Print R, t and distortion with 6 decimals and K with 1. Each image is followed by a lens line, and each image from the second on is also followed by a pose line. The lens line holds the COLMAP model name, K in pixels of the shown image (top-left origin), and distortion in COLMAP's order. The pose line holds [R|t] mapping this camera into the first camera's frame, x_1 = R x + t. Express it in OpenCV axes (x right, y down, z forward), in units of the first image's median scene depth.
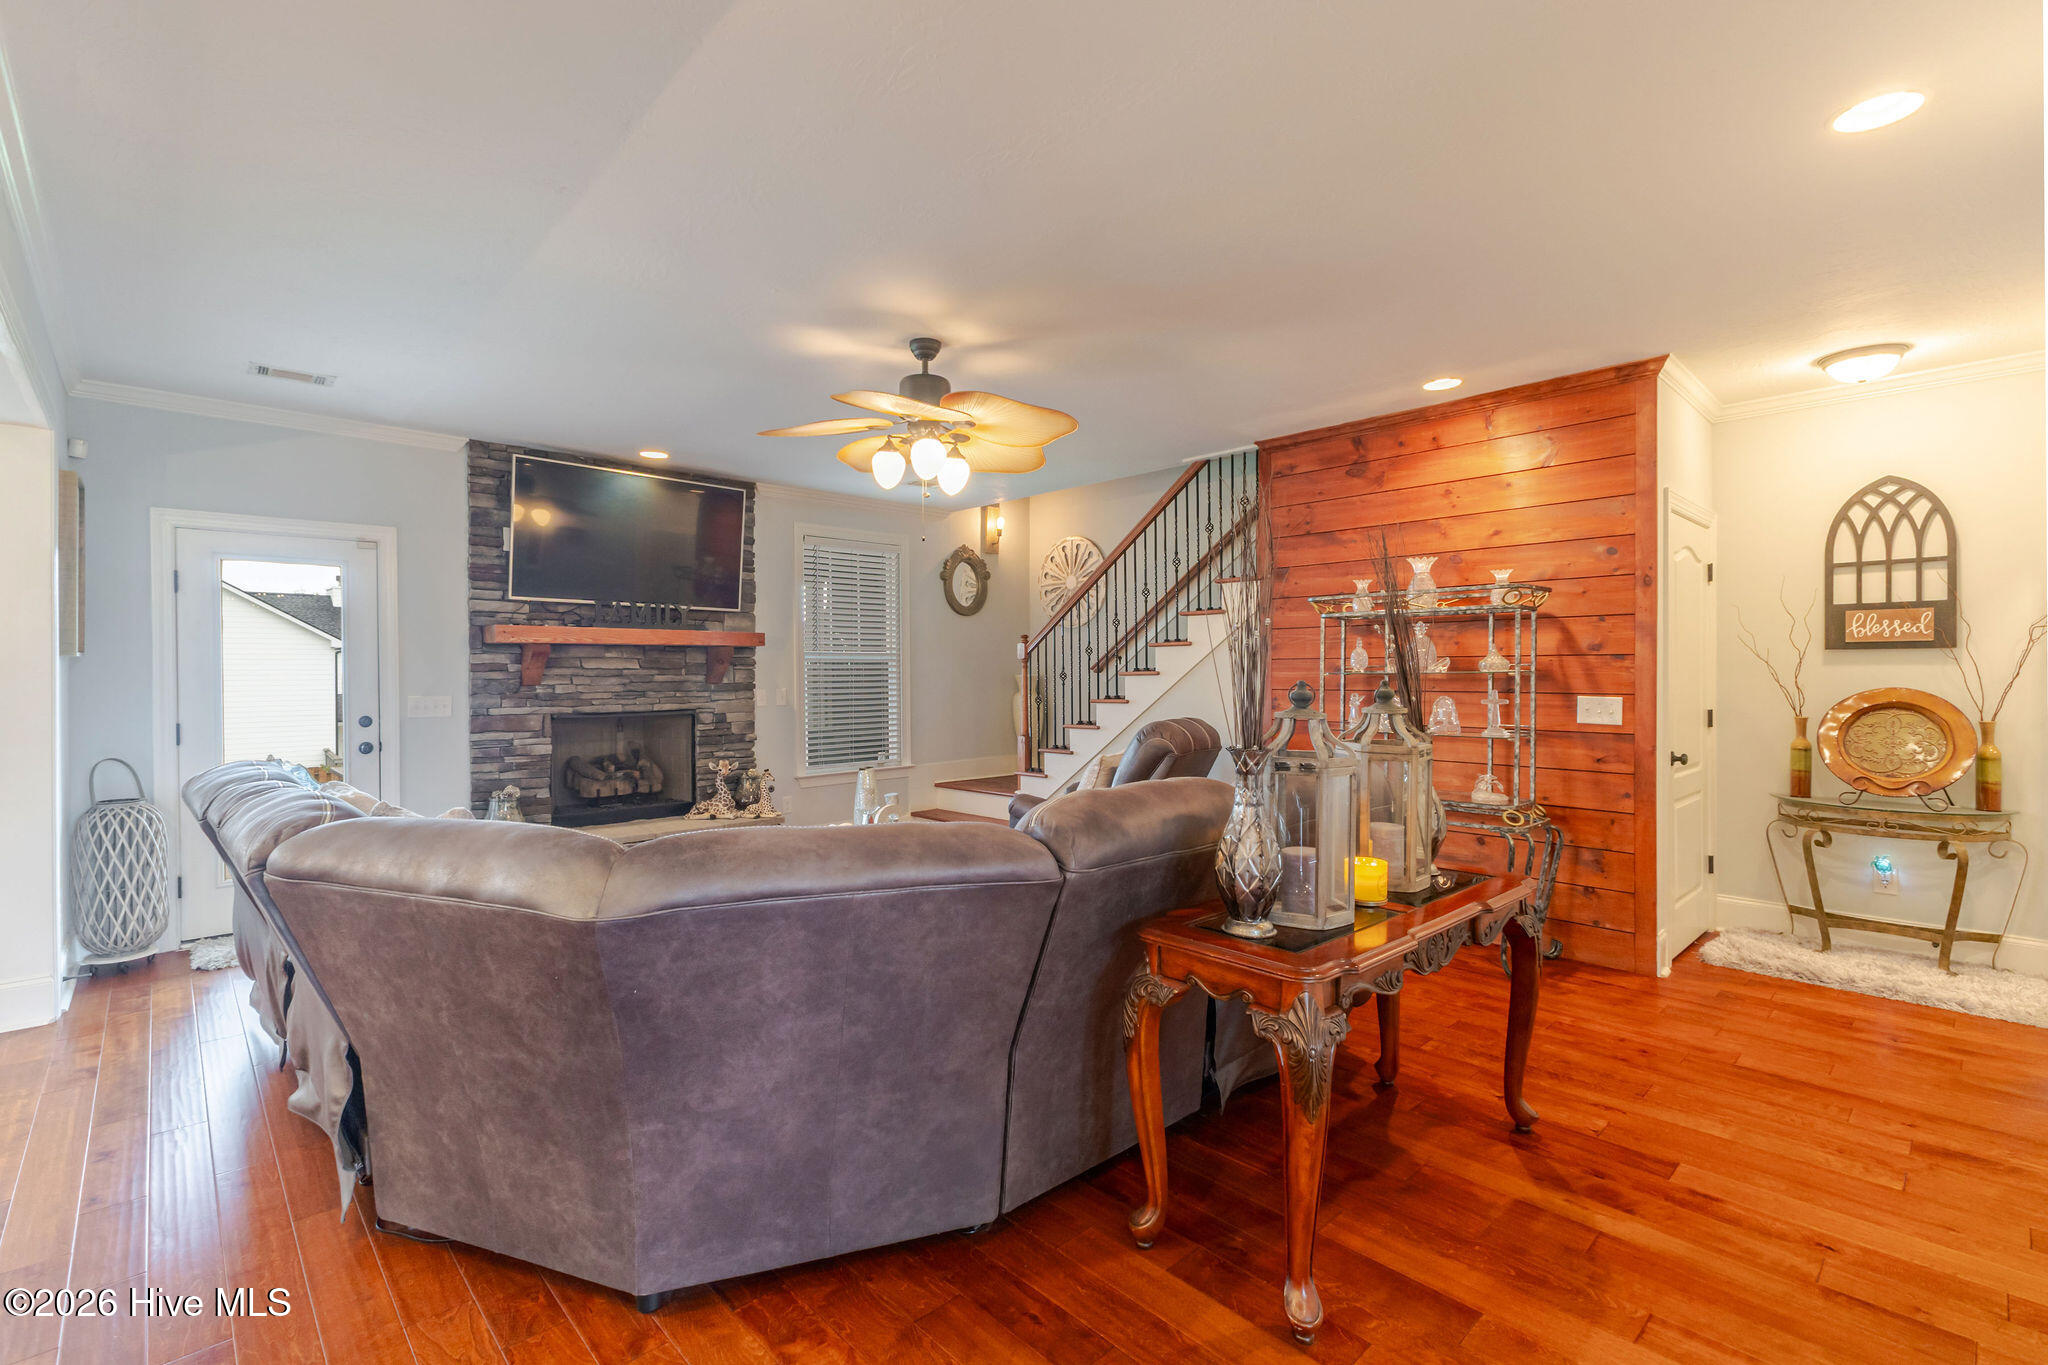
lens RADIAL K [[929.6, 0, 1004.5], [0, 929.6, 699.1], [0, 0, 1]] dist [0.002514, 0.000128]
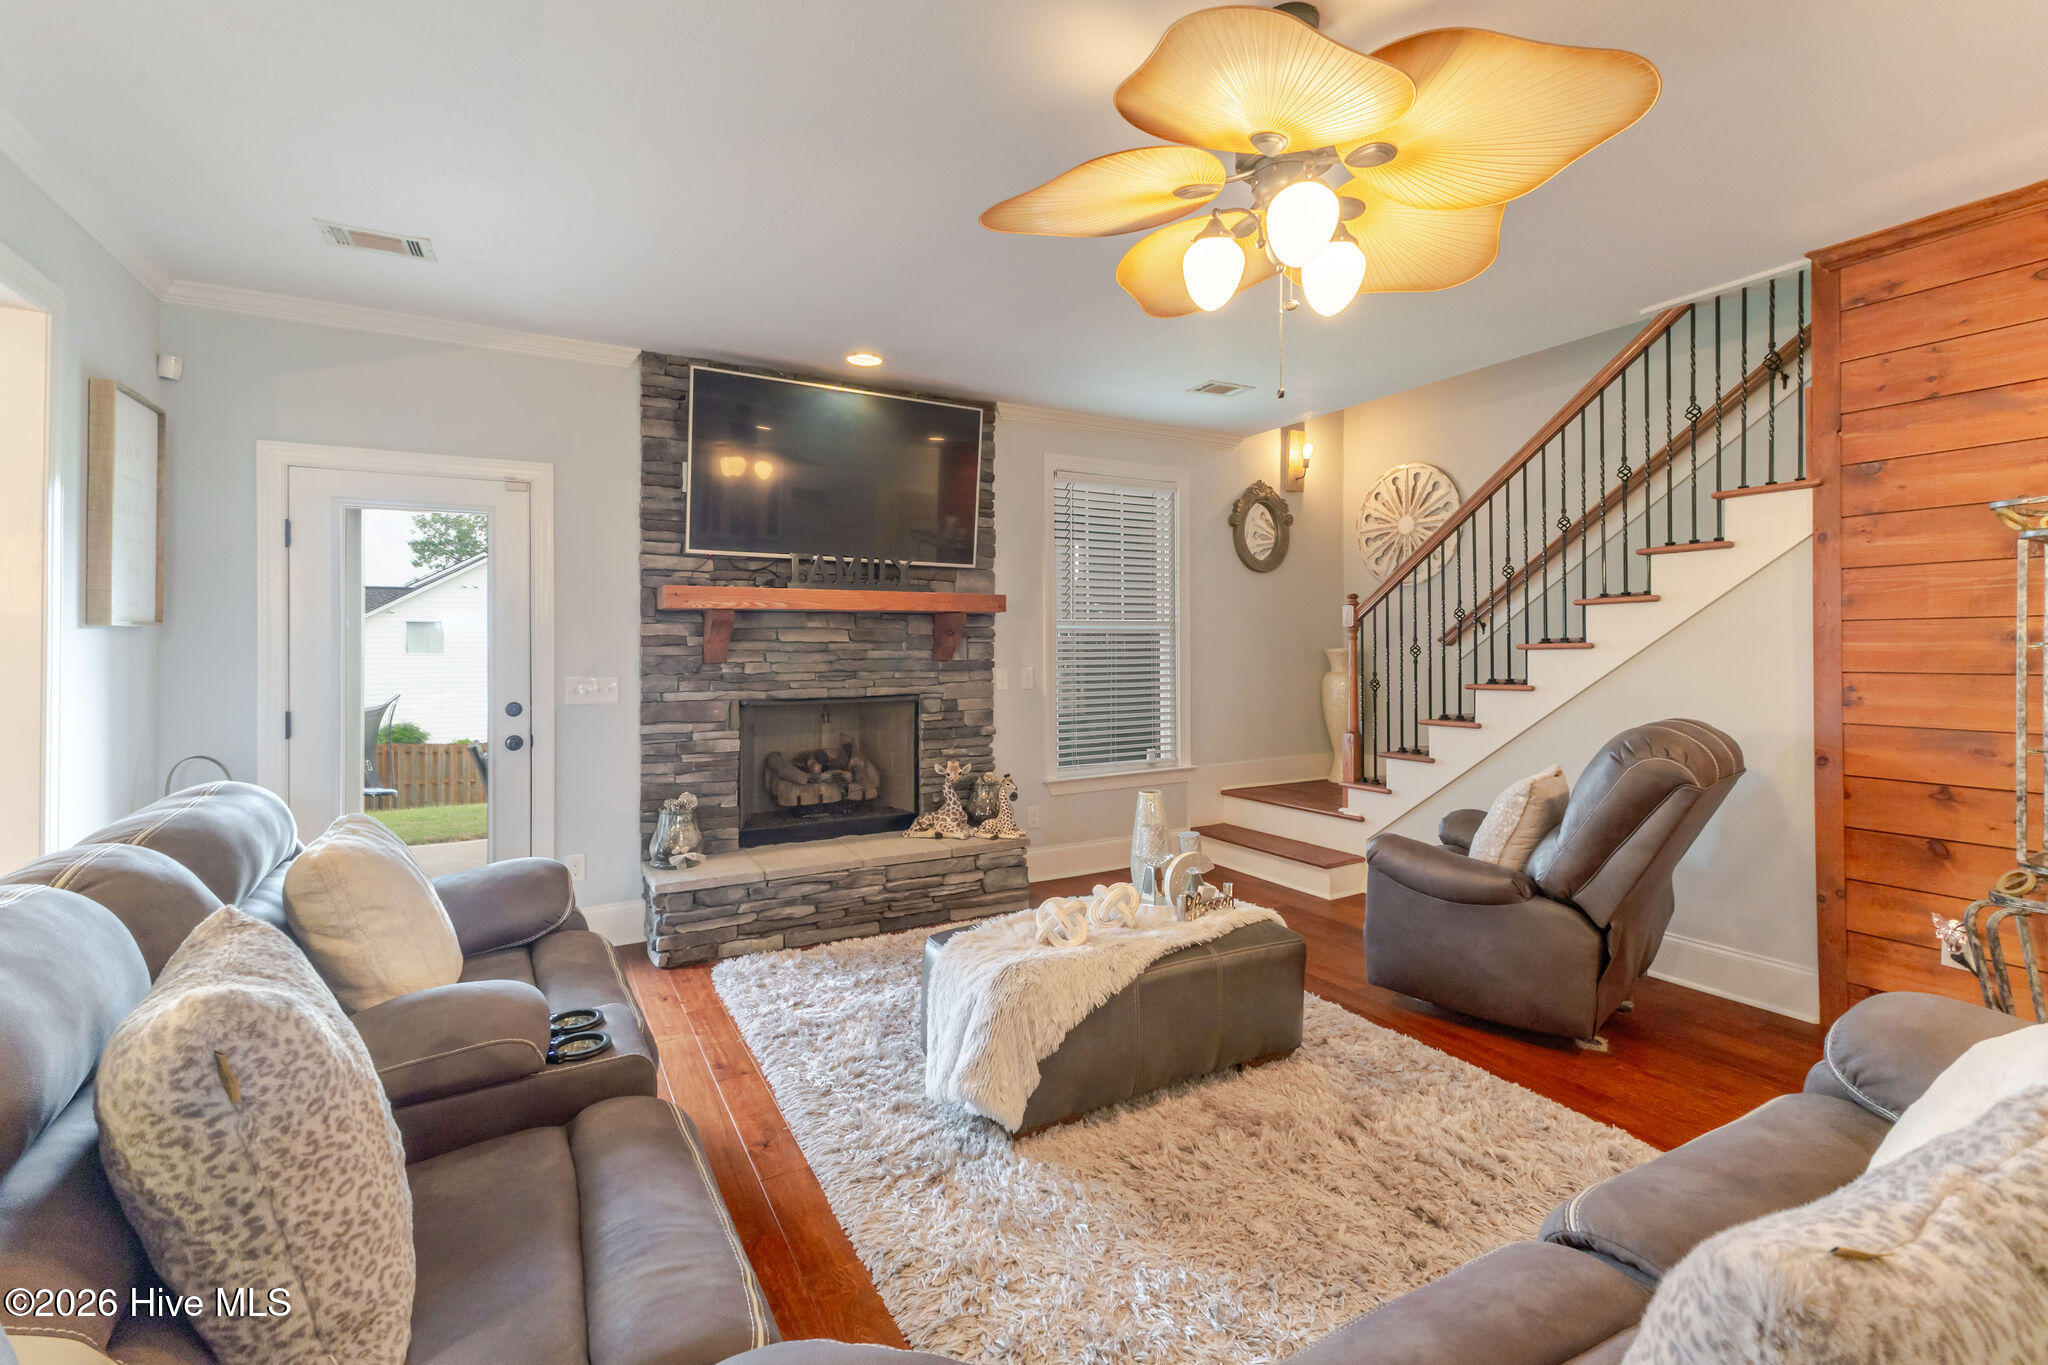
lens RADIAL K [[916.1, 0, 1020.6], [0, 916.1, 652.5], [0, 0, 1]] dist [0.002866, 0.000187]
pose [[0.969573, -0.001187, -0.244799, -0.068105], [-0.004692, 0.999714, -0.023431, -0.006835], [0.244757, 0.023867, 0.969291, 0.302383]]
